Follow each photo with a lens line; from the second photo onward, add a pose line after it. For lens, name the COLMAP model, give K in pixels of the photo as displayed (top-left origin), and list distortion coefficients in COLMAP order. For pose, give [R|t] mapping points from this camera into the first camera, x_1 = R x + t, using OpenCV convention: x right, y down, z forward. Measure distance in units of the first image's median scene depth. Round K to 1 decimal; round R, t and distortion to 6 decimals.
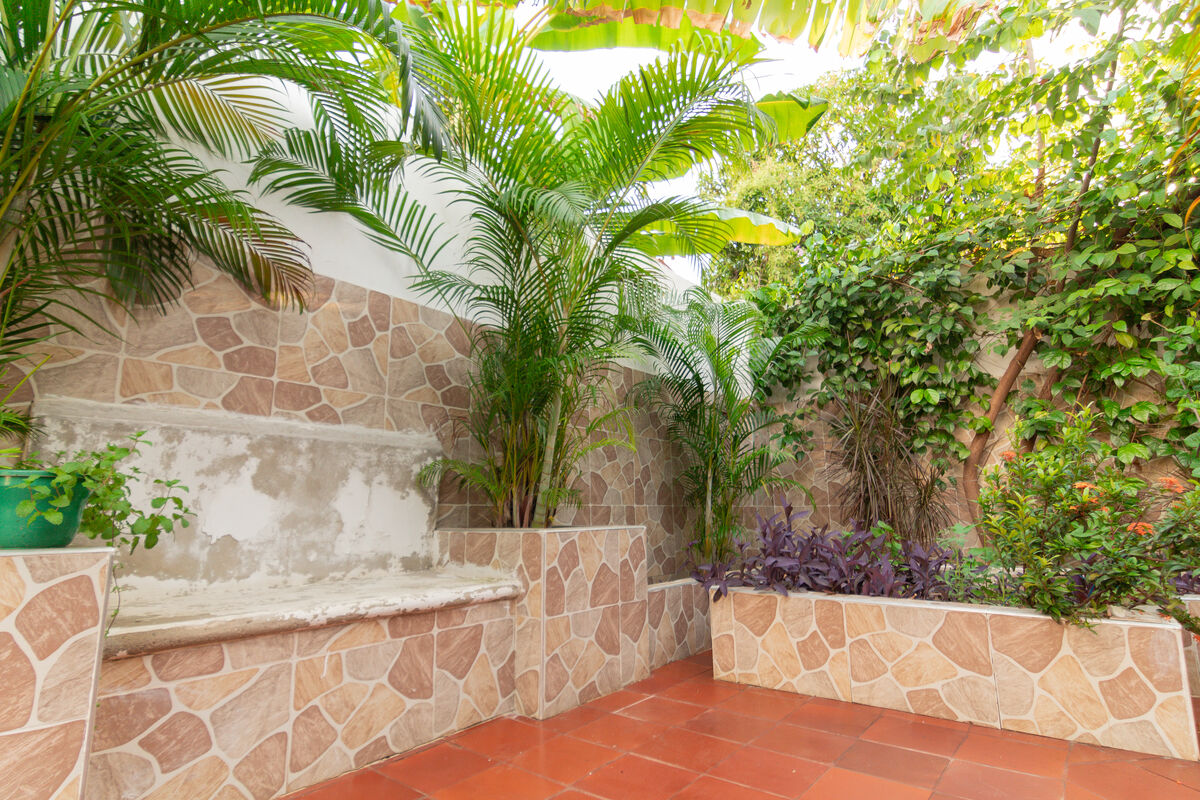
lens RADIAL K [[628.9, 0, 595.4], [0, 628.9, 401.0], [0, 0, 1]] dist [-0.000261, -0.000431]
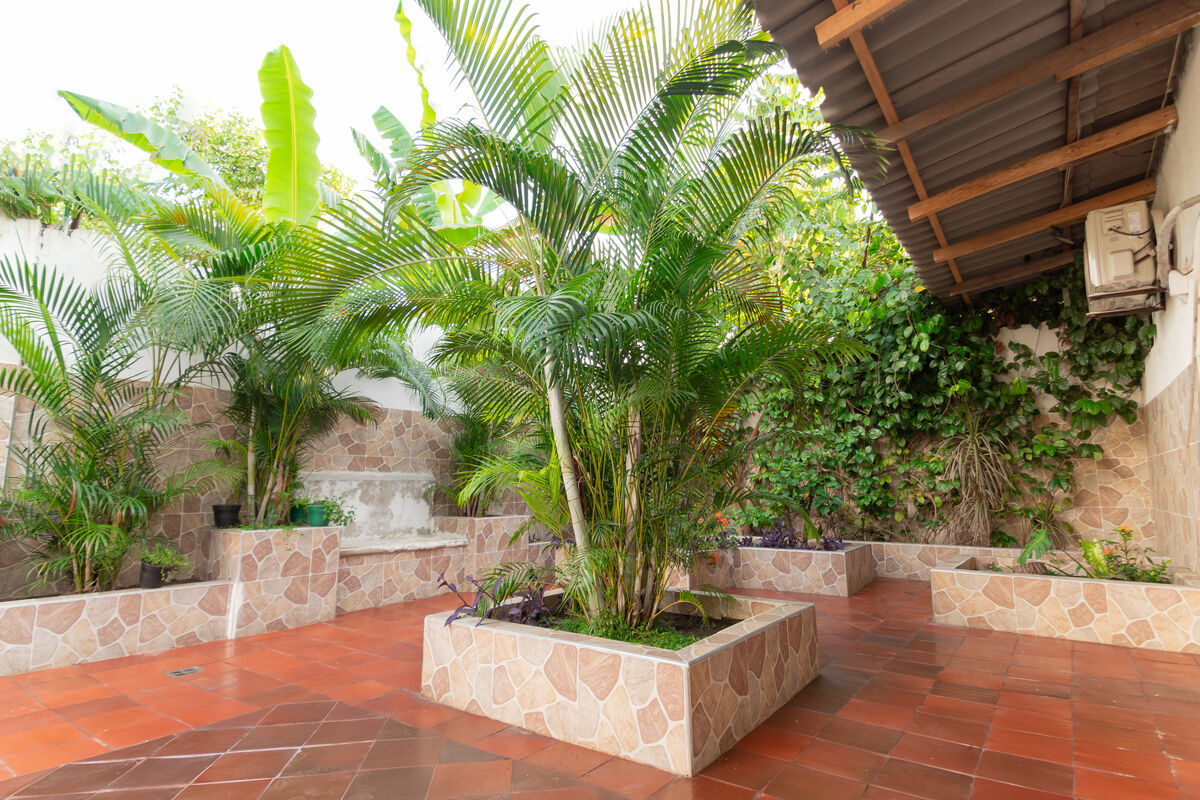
lens RADIAL K [[628.9, 0, 604.4], [0, 628.9, 401.0], [0, 0, 1]] dist [-0.000261, -0.000431]
pose [[0.999787, 0.014321, 0.014873, 0.375240], [-0.014942, 0.998984, 0.042520, -0.366563], [-0.014249, -0.042733, 0.998985, -1.442743]]
